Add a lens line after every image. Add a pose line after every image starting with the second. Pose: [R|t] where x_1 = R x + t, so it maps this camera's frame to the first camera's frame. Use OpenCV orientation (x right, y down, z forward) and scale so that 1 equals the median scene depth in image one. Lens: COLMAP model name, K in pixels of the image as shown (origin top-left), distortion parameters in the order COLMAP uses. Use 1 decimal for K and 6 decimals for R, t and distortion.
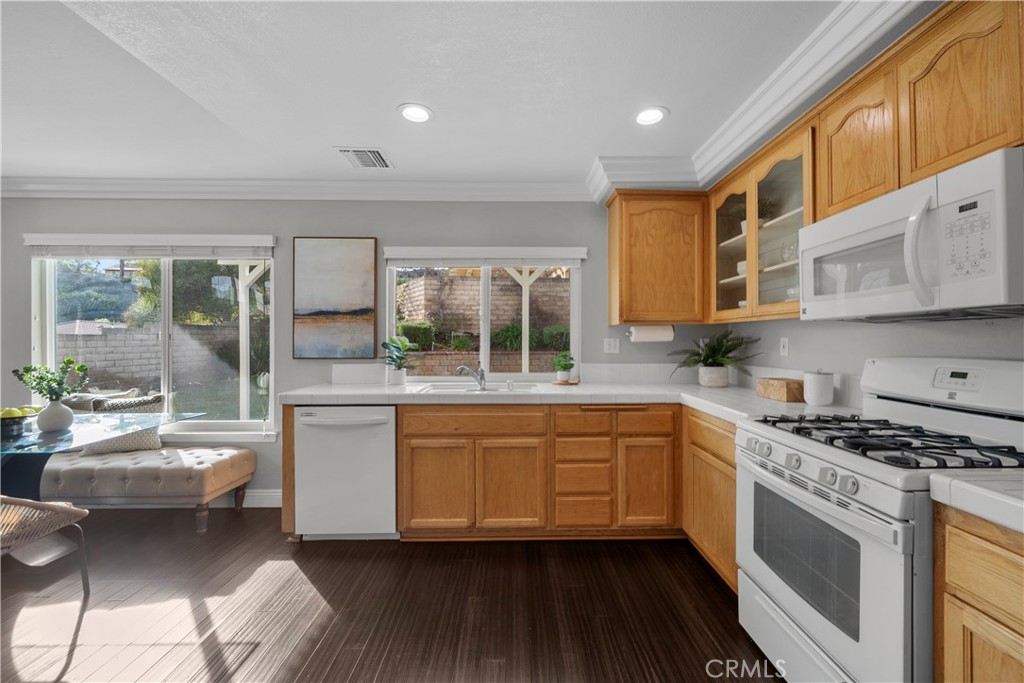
lens RADIAL K [[402.4, 0, 517.2], [0, 402.4, 338.6], [0, 0, 1]] dist [0.000419, 0.000222]
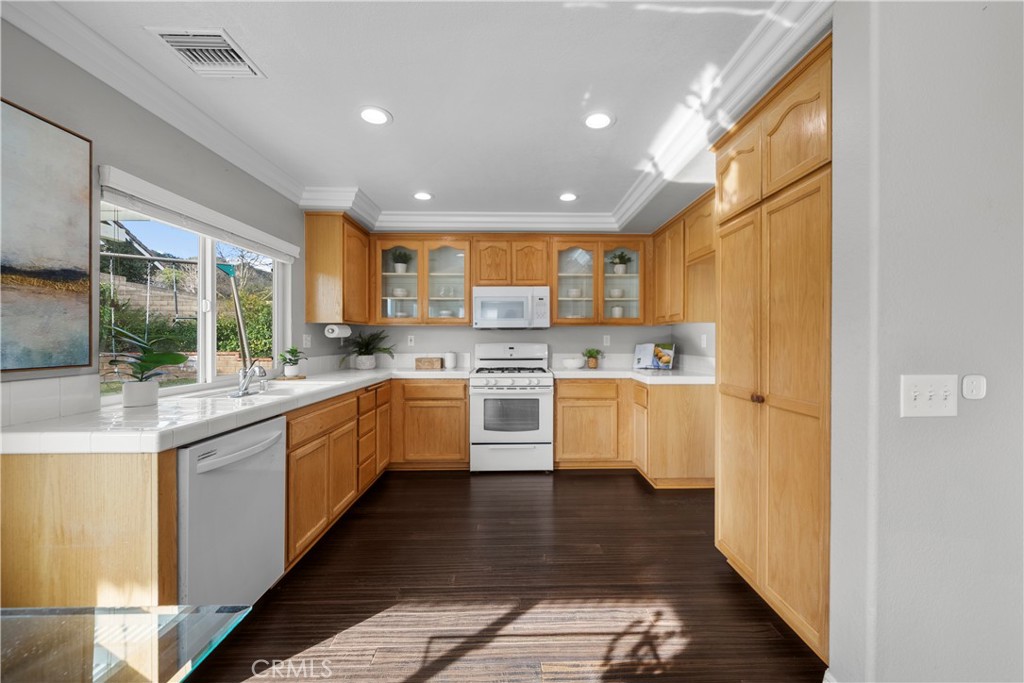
lens RADIAL K [[402.4, 0, 518.1], [0, 402.4, 342.1], [0, 0, 1]] dist [0.000419, 0.000222]
pose [[0.004918, -0.005324, 0.999974, -1.087135], [-0.003355, 0.999980, 0.005340, 0.015834], [-0.999982, -0.003381, 0.004900, 0.521650]]
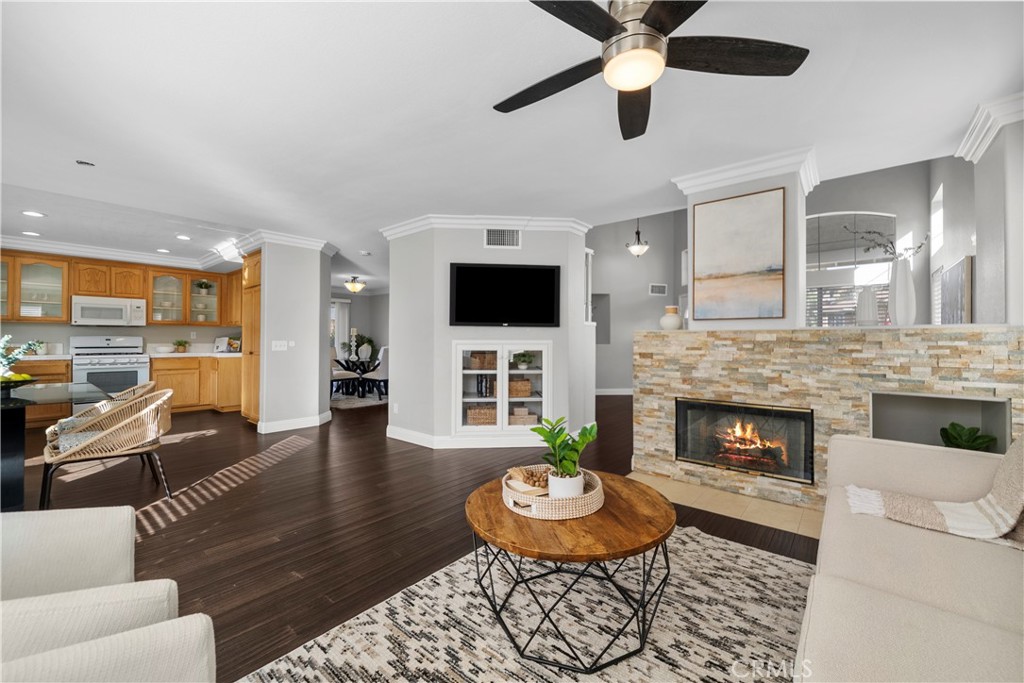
lens RADIAL K [[402.4, 0, 519.7], [0, 402.4, 337.5], [0, 0, 1]] dist [0.000419, 0.000222]
pose [[-0.761701, 0.006129, 0.647900, -2.836575], [-0.002634, 0.999918, -0.012556, 0.061021], [-0.647924, -0.011270, -0.761622, 0.798376]]
